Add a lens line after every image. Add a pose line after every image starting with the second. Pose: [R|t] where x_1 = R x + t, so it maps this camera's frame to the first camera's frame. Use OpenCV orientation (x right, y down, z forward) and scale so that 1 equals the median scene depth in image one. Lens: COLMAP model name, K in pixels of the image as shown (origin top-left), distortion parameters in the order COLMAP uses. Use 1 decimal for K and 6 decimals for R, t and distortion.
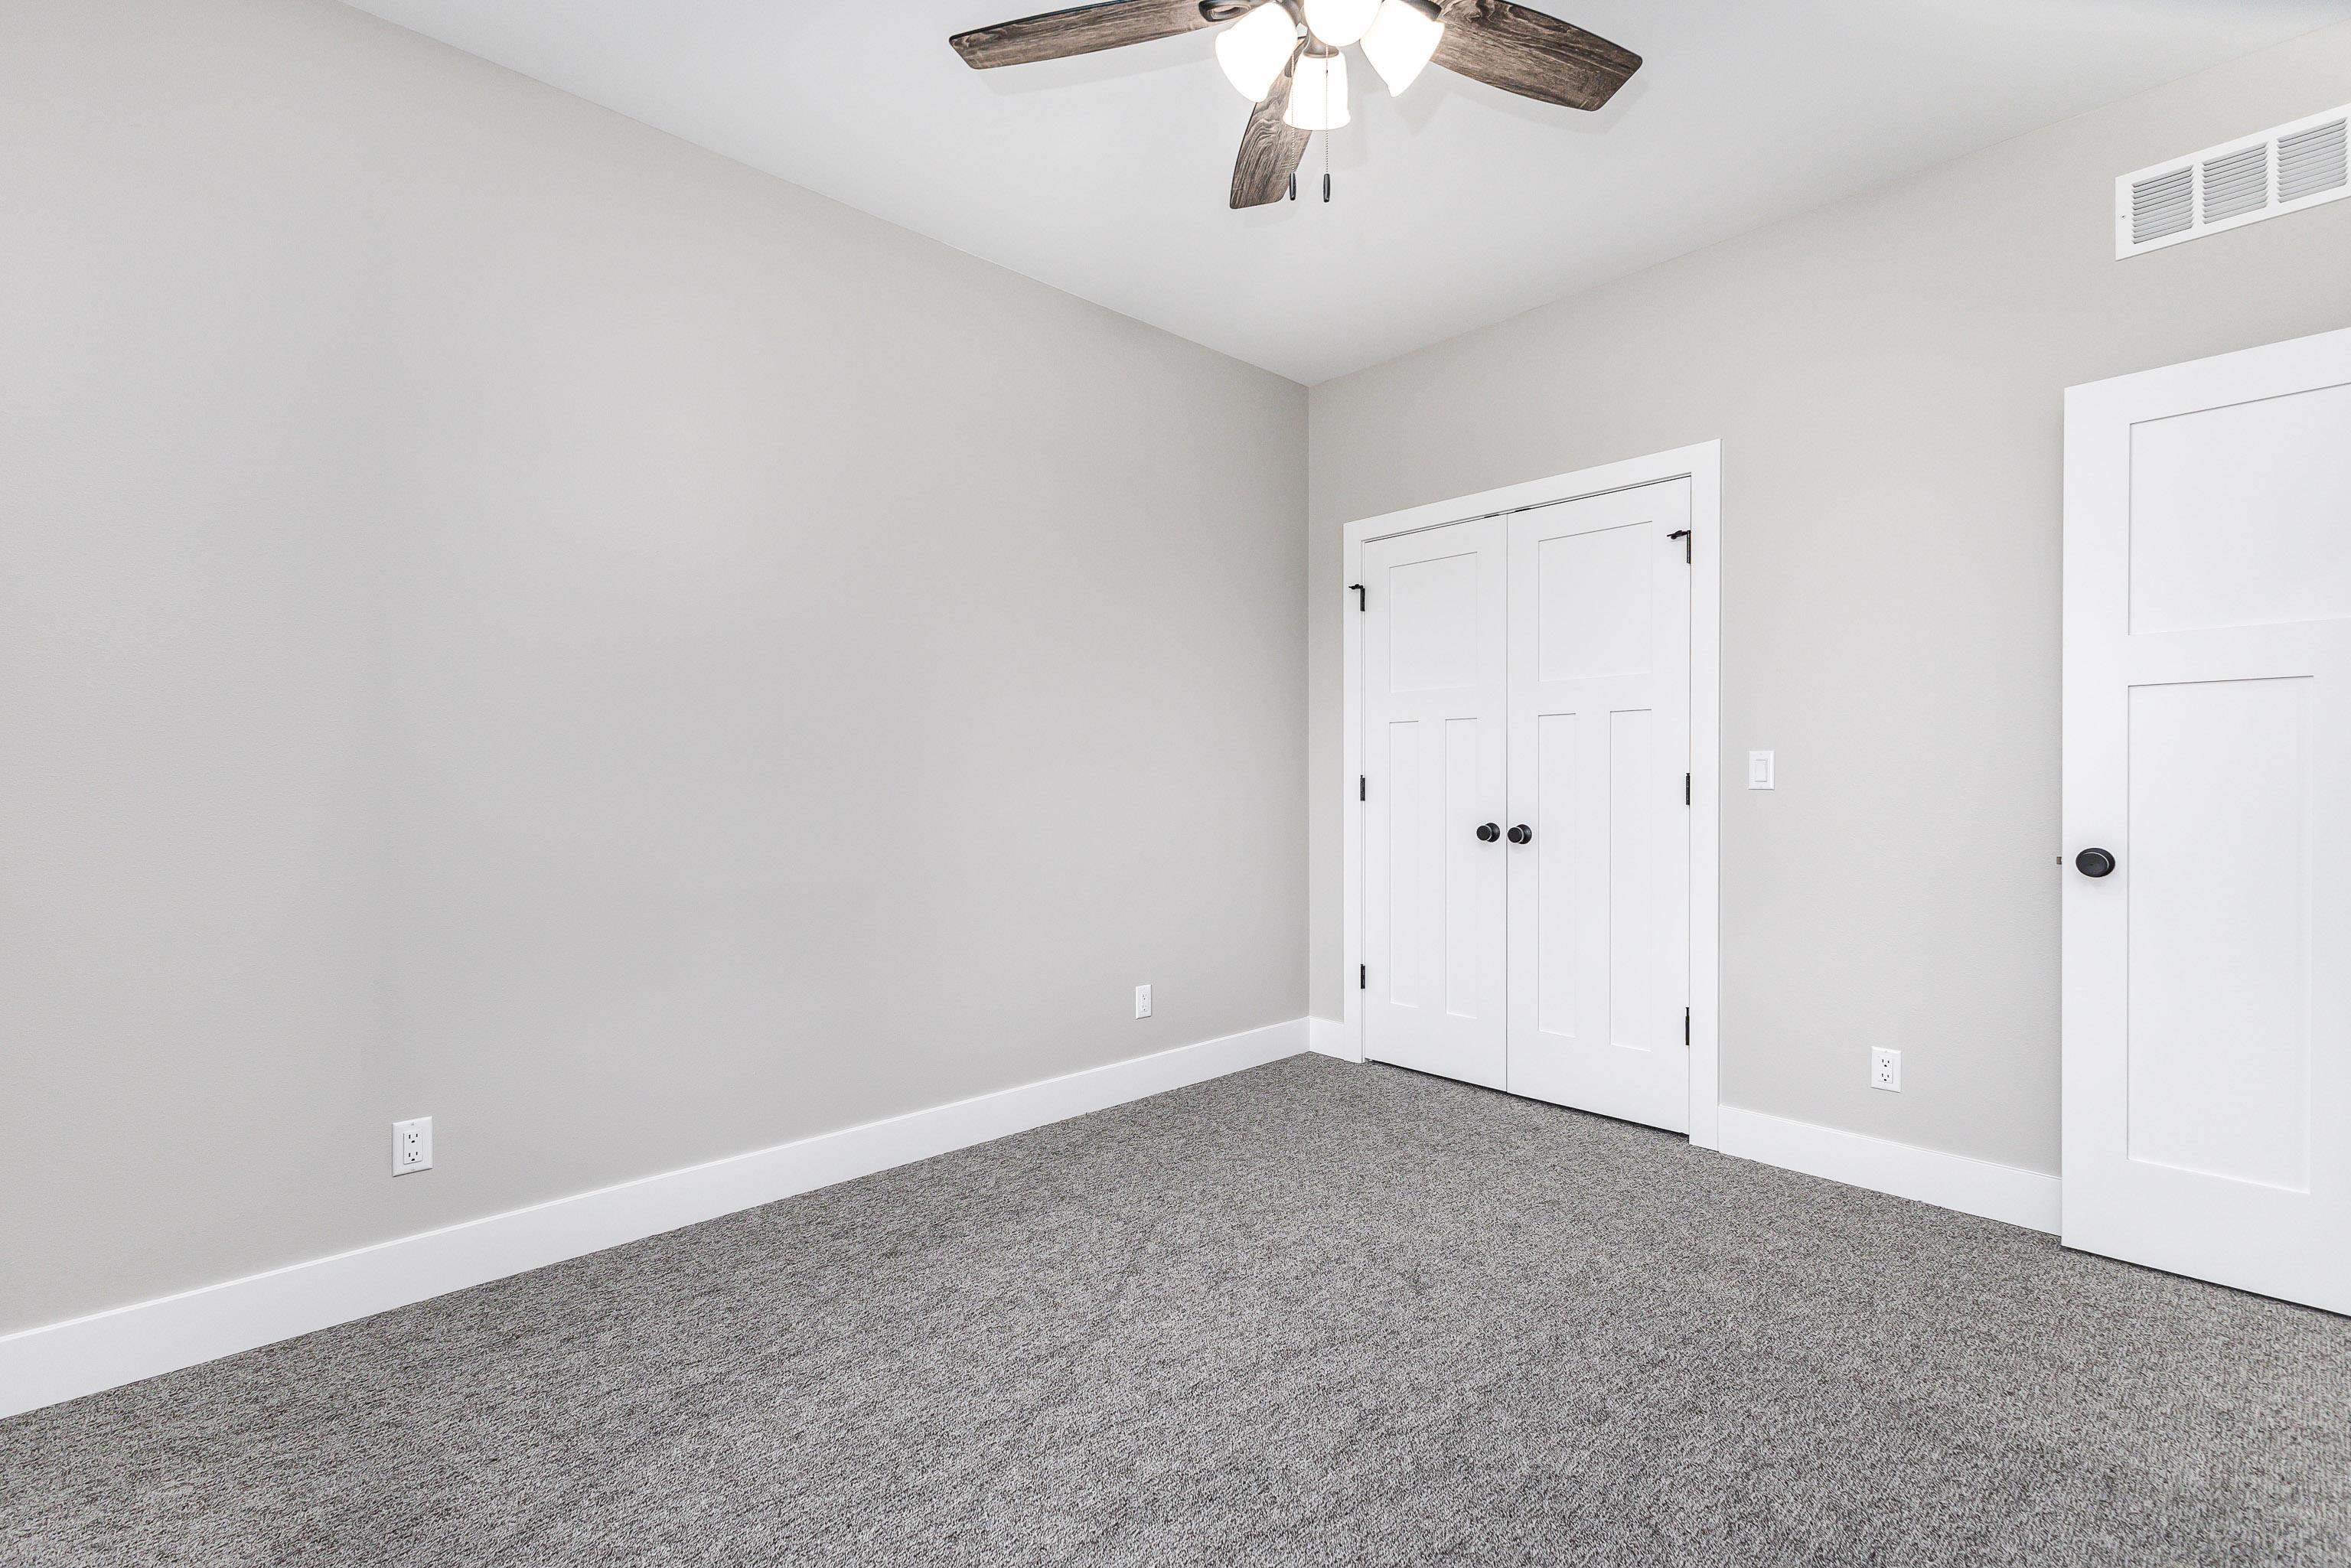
lens RADIAL K [[1050.7, 0, 1165.7], [0, 1050.7, 788.7], [0, 0, 1]] dist [0.012278, -0.000578]
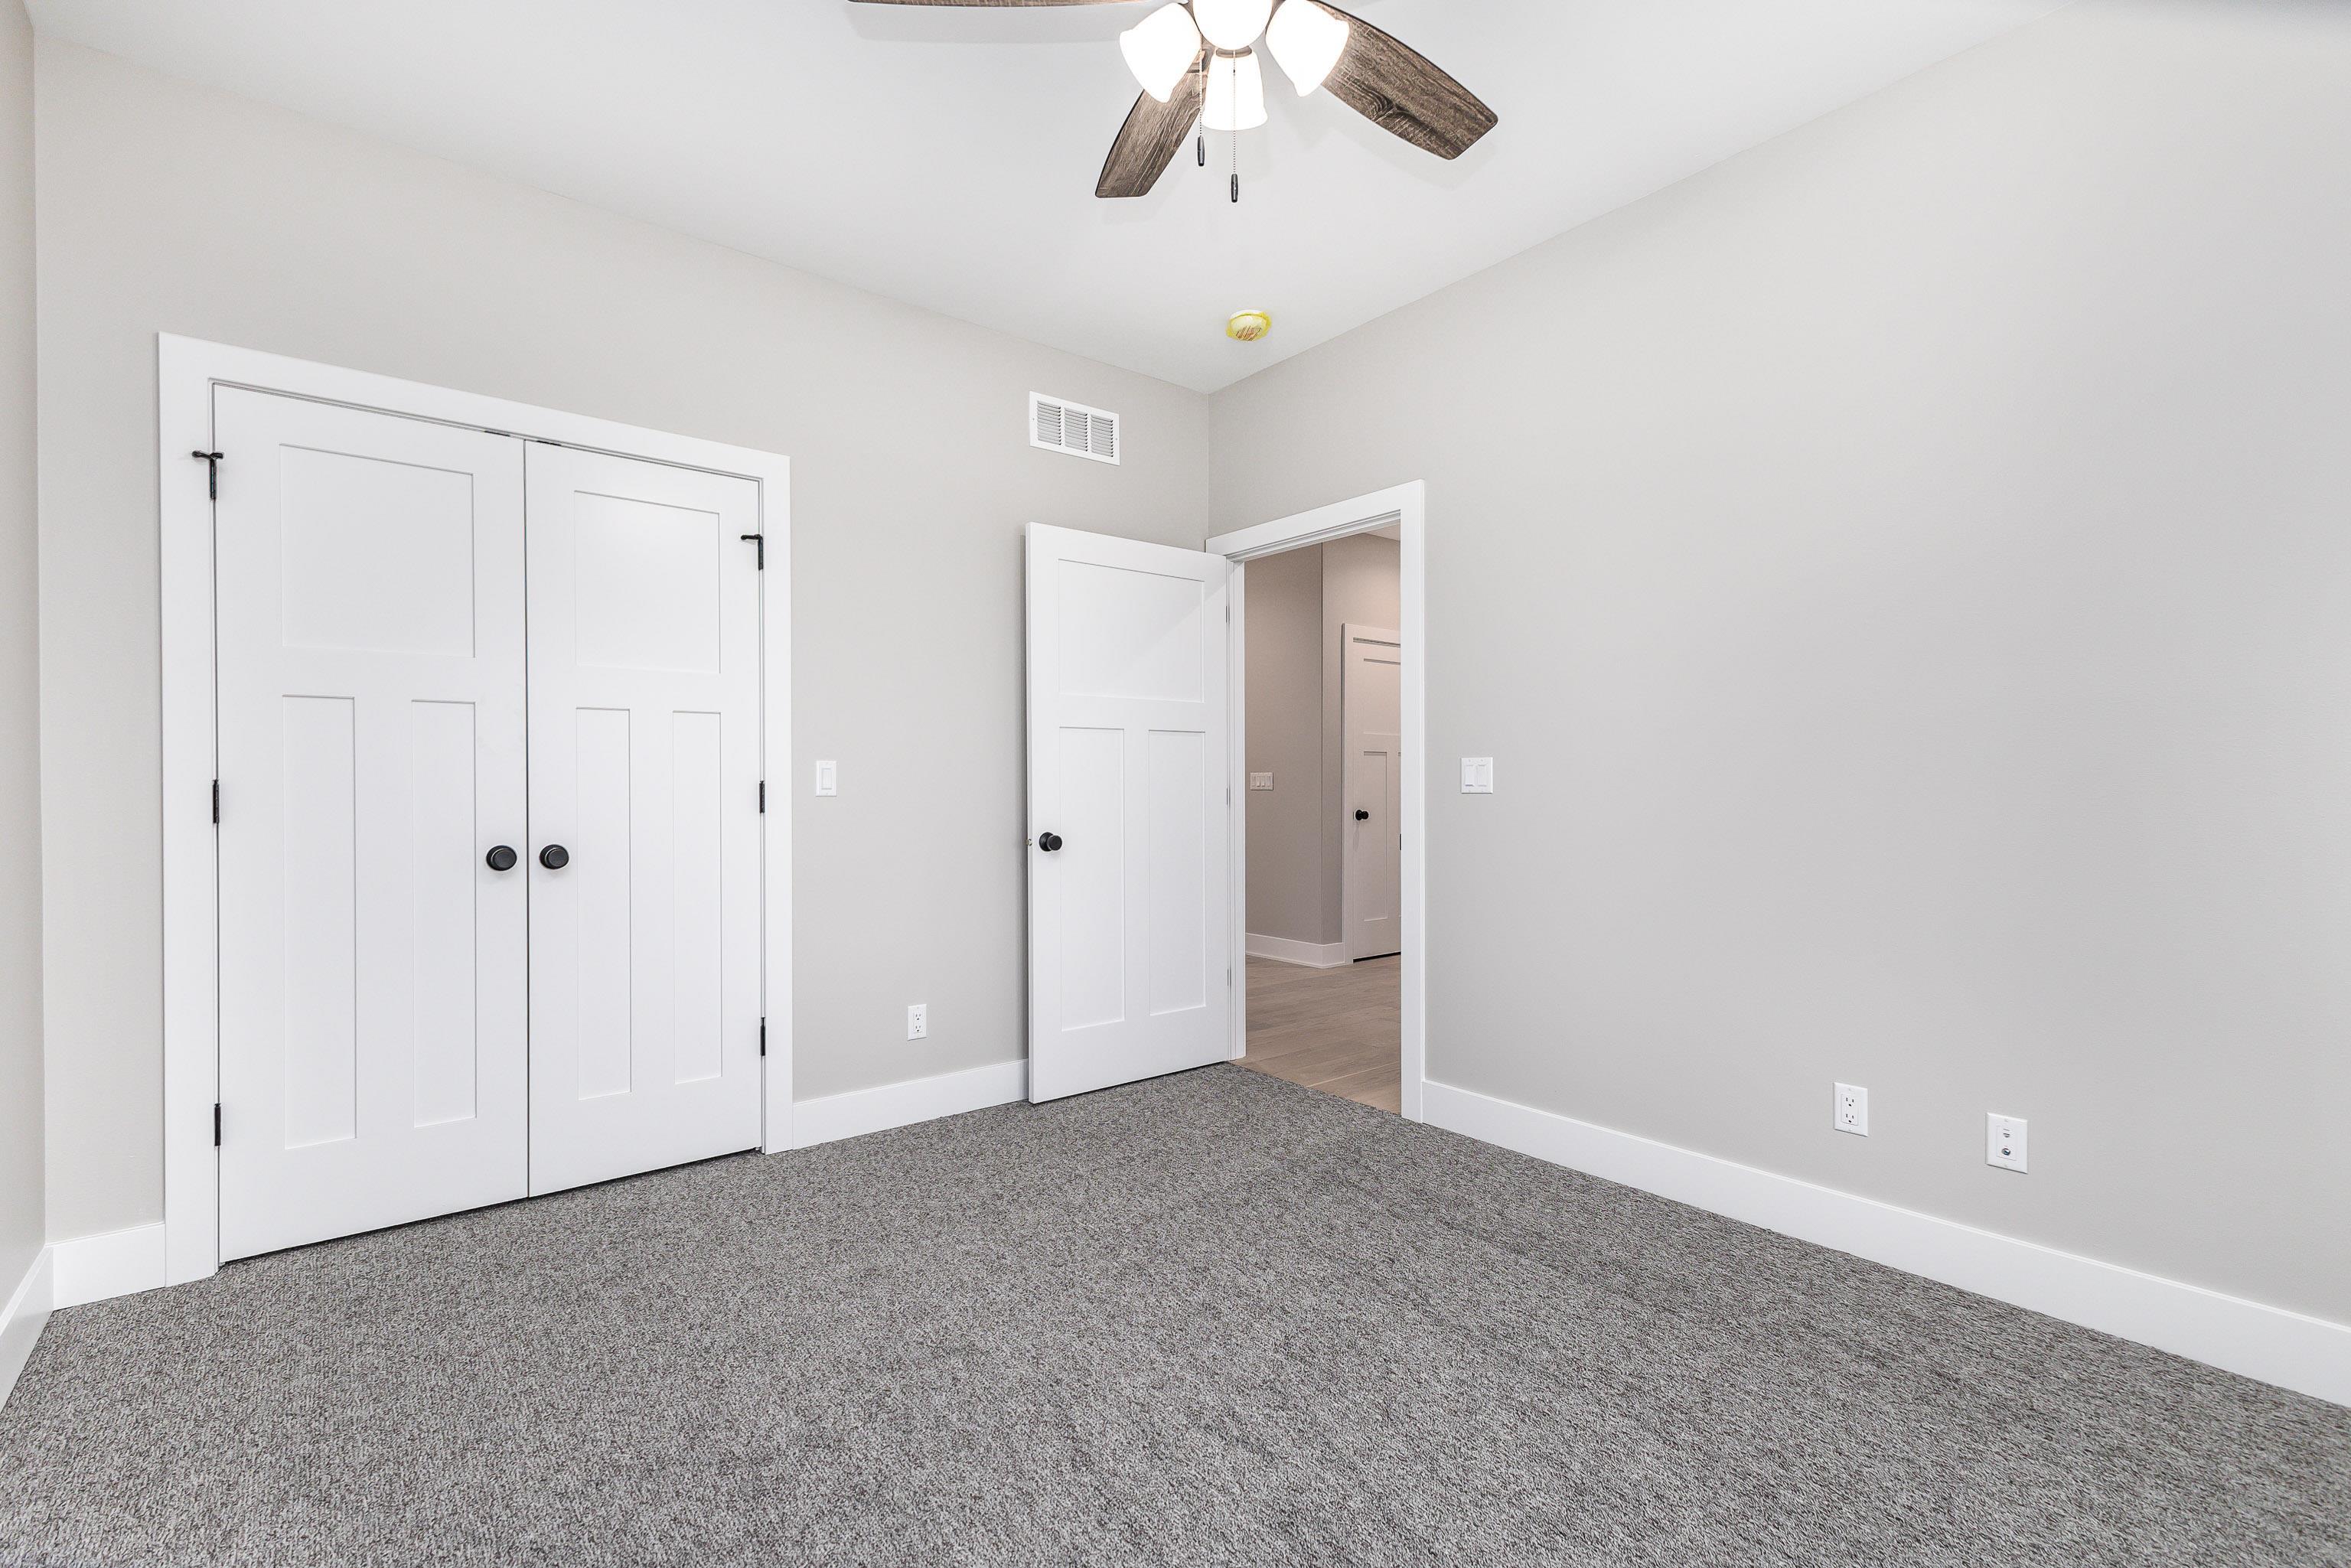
lens RADIAL K [[1050.7, 0, 1165.7], [0, 1050.7, 788.7], [0, 0, 1]] dist [0.012278, -0.000578]
pose [[0.070618, 0.000047, 0.997503, -0.491683], [0.009188, 0.999958, -0.000698, -0.003116], [-0.997461, 0.009214, 0.070614, 0.585535]]
